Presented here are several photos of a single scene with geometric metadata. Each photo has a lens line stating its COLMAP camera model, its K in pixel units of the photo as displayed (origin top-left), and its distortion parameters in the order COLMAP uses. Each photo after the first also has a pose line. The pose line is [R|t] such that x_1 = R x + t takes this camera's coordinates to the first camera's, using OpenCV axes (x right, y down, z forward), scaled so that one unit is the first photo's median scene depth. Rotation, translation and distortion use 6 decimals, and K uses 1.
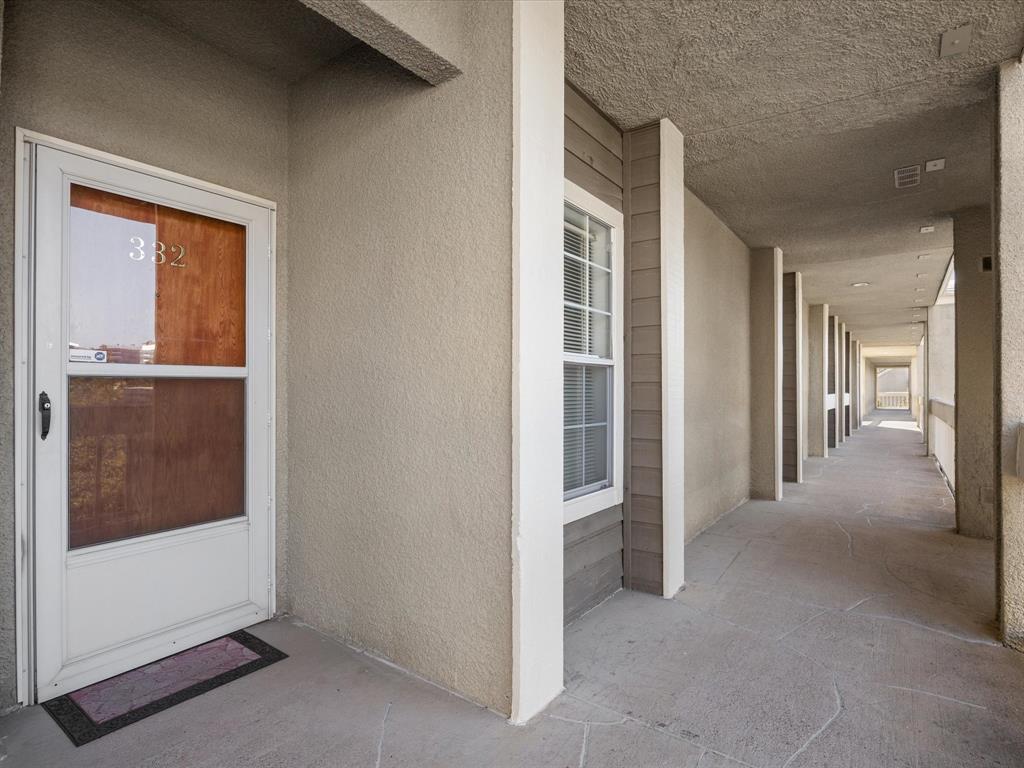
lens RADIAL K [[540.0, 0, 512.0], [0, 540.0, 384.0], [0, 0, 1]] dist [-0.000042, 0.000545]
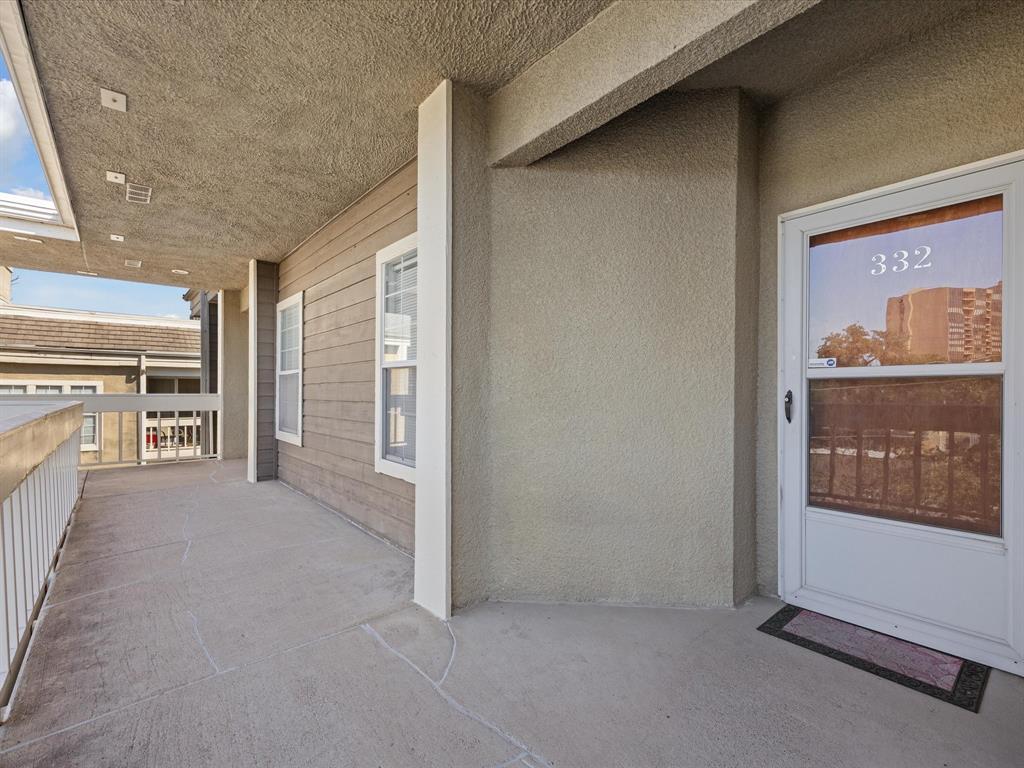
lens RADIAL K [[463.5, 0, 512.2], [0, 463.5, 389.2], [0, 0, 1]] dist [-0.000449, -0.000186]
pose [[-0.234857, -0.000281, -0.972030, 0.475527], [0.010889, 0.999936, -0.002920, 0.006304], [0.971969, -0.011270, -0.234839, 0.525373]]
